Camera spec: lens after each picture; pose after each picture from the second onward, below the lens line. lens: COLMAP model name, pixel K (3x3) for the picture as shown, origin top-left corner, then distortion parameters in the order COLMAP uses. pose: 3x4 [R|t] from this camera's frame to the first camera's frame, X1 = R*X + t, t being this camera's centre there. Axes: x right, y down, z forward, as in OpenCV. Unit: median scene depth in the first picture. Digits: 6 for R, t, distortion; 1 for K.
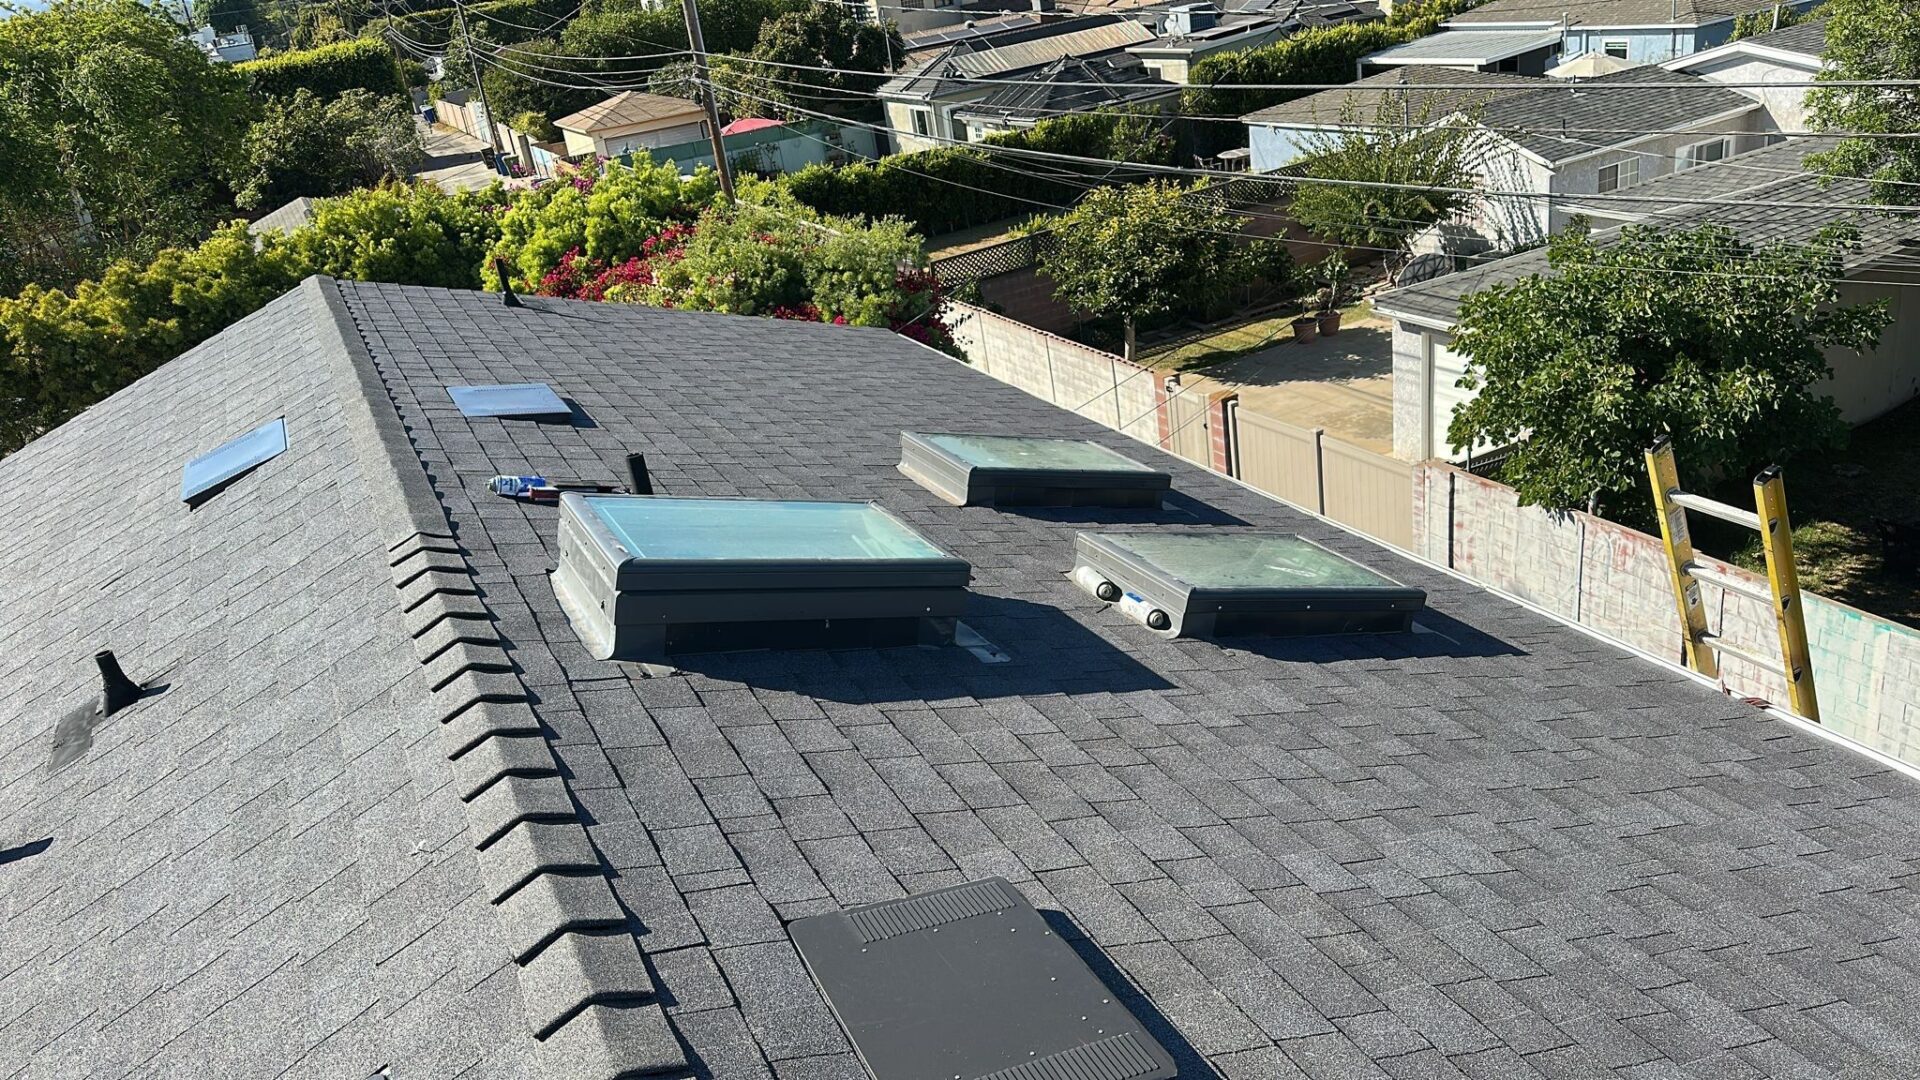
lens RADIAL K [[1385.4, 0, 987.2], [0, 1385.4, 566.0], [0, 0, 1]] dist [0.109964, -0.167060]
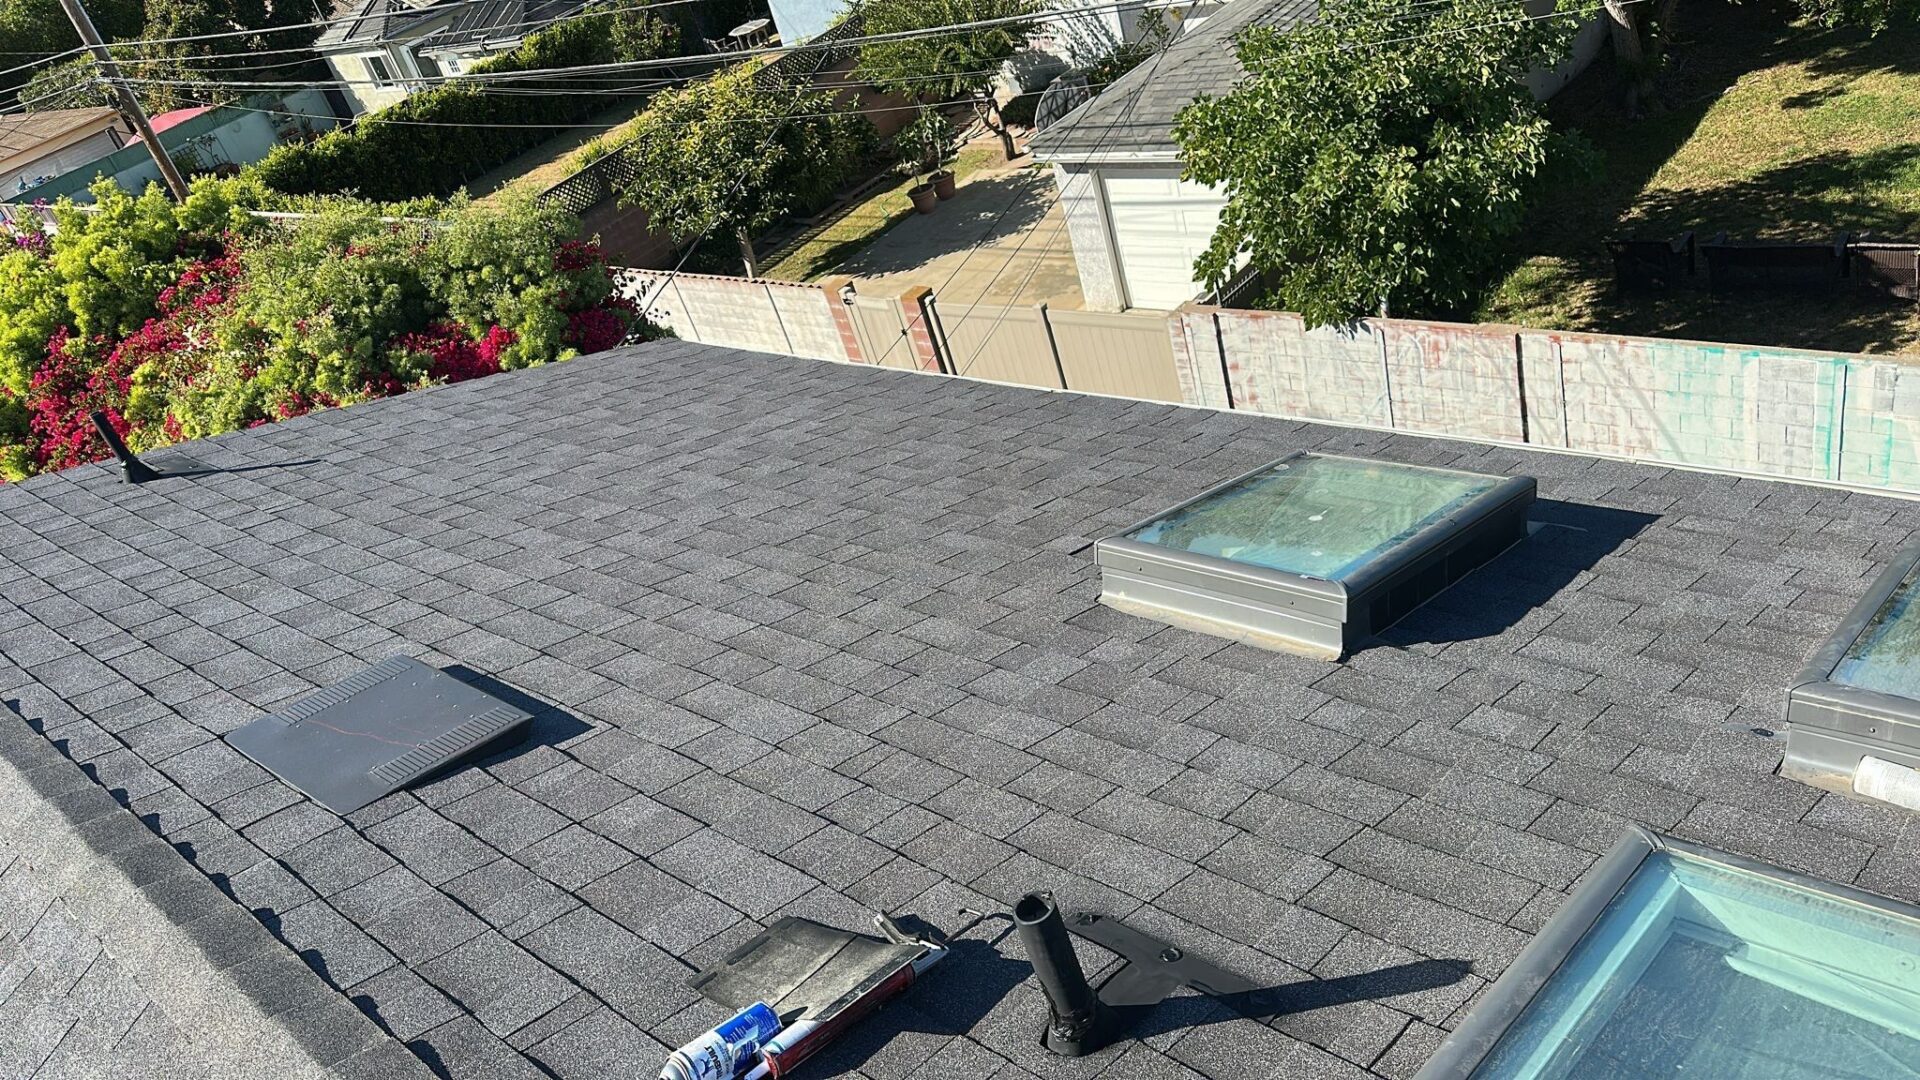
lens RADIAL K [[1425.4, 0, 983.4], [0, 1425.4, 540.5], [0, 0, 1]] dist [0.175628, -0.340418]
pose [[0.920133, -0.303382, 0.247617, -0.063124], [0.290560, 0.952829, 0.087705, -0.041531], [-0.262545, -0.008753, 0.964880, 0.117034]]
